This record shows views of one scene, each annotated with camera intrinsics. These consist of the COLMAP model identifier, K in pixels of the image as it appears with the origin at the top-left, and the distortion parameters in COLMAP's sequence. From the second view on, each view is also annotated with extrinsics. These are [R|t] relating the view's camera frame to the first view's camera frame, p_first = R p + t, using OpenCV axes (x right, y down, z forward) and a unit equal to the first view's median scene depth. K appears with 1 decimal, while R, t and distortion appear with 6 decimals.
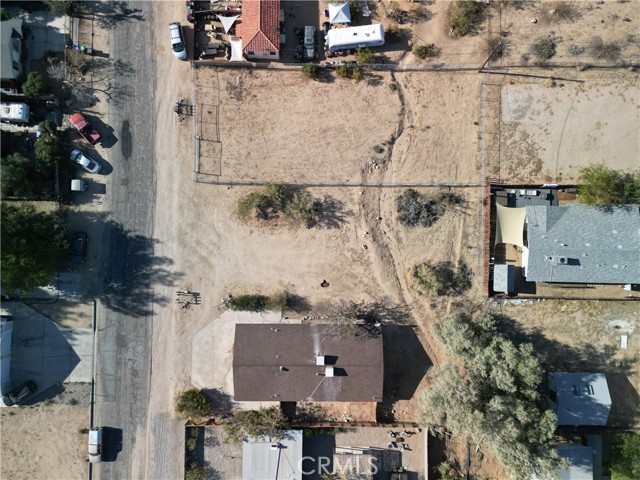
lens RADIAL K [[449.5, 0, 320.0], [0, 449.5, 240.0], [0, 0, 1]] dist [0.081413, -0.071478]
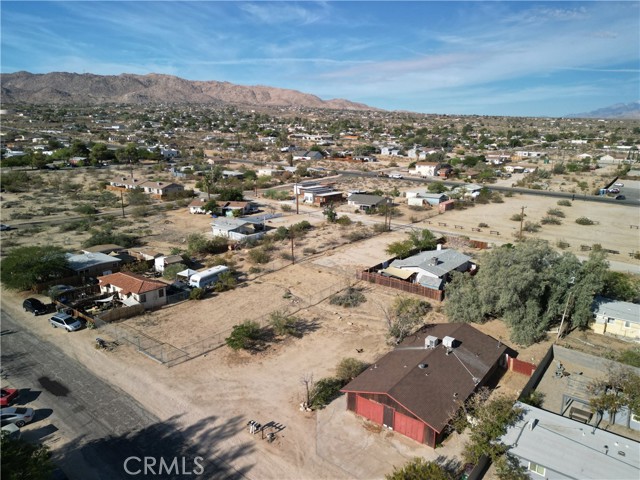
lens RADIAL K [[449.5, 0, 320.0], [0, 449.5, 240.0], [0, 0, 1]] dist [0.081413, -0.071478]
pose [[0.605138, -0.180556, 0.775376, -0.699127], [0.795345, 0.180084, -0.578788, 0.517199], [-0.035129, 0.966938, 0.252580, 0.562485]]
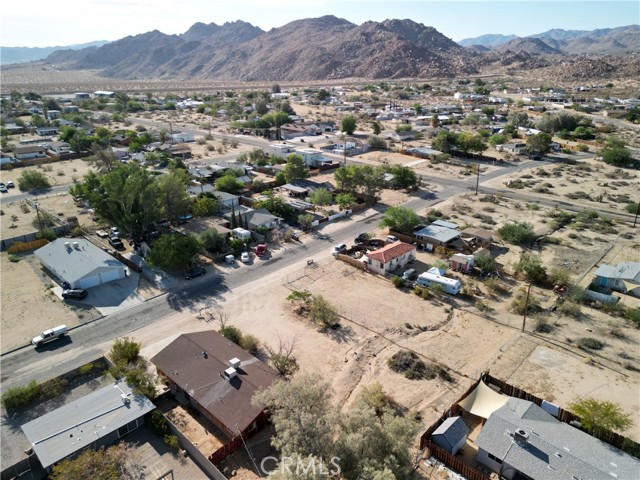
lens RADIAL K [[449.5, 0, 320.0], [0, 449.5, 240.0], [0, 0, 1]] dist [0.081413, -0.071478]
pose [[0.728987, 0.249846, -0.637303, 0.648001], [-0.684267, 0.291638, -0.668376, 0.667229], [0.018871, 0.923322, 0.383562, 0.348978]]
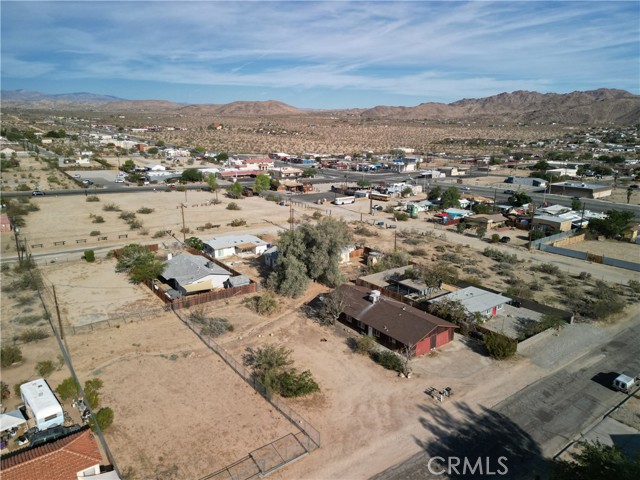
lens RADIAL K [[449.5, 0, 320.0], [0, 449.5, 240.0], [0, 0, 1]] dist [0.081413, -0.071478]
pose [[-0.607247, -0.202134, 0.768370, -0.733524], [0.793977, -0.118868, 0.596214, -0.496092], [-0.029181, 0.972117, 0.232672, 0.537649]]
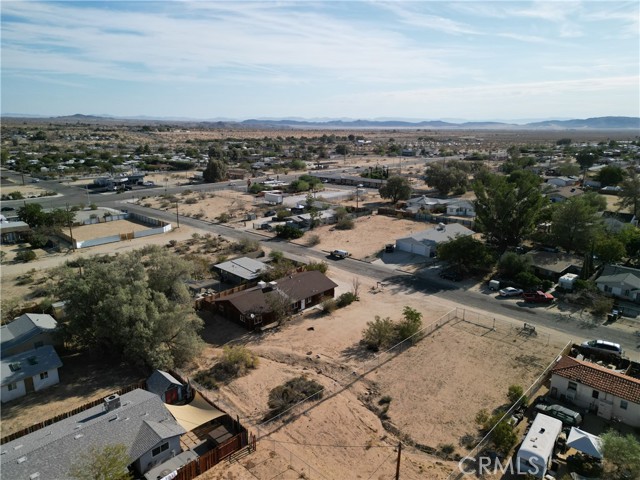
lens RADIAL K [[449.5, 0, 320.0], [0, 449.5, 240.0], [0, 0, 1]] dist [0.081413, -0.071478]
pose [[-0.691513, 0.185121, -0.698241, 0.713128], [-0.722028, -0.147645, 0.675927, -0.617582], [0.022036, 0.971561, 0.235761, 0.538343]]
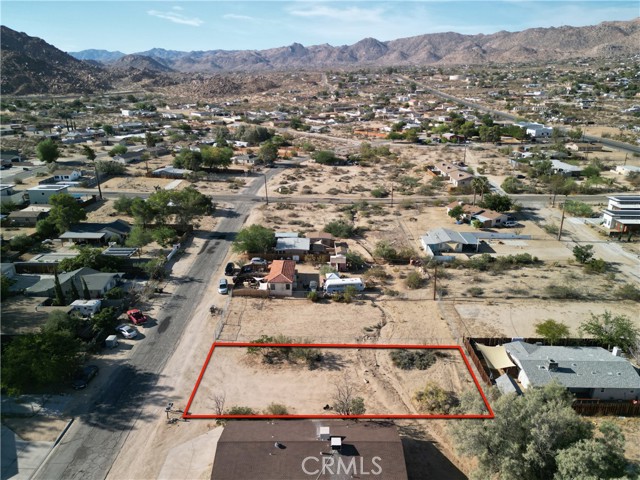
lens RADIAL K [[449.5, 0, 320.0], [0, 449.5, 240.0], [0, 0, 1]] dist [0.081413, -0.071478]
pose [[0.999919, 0.003752, 0.012201, -0.017863], [0.010038, 0.359368, -0.933142, 0.853870], [-0.007886, 0.933188, 0.359301, 0.337229]]
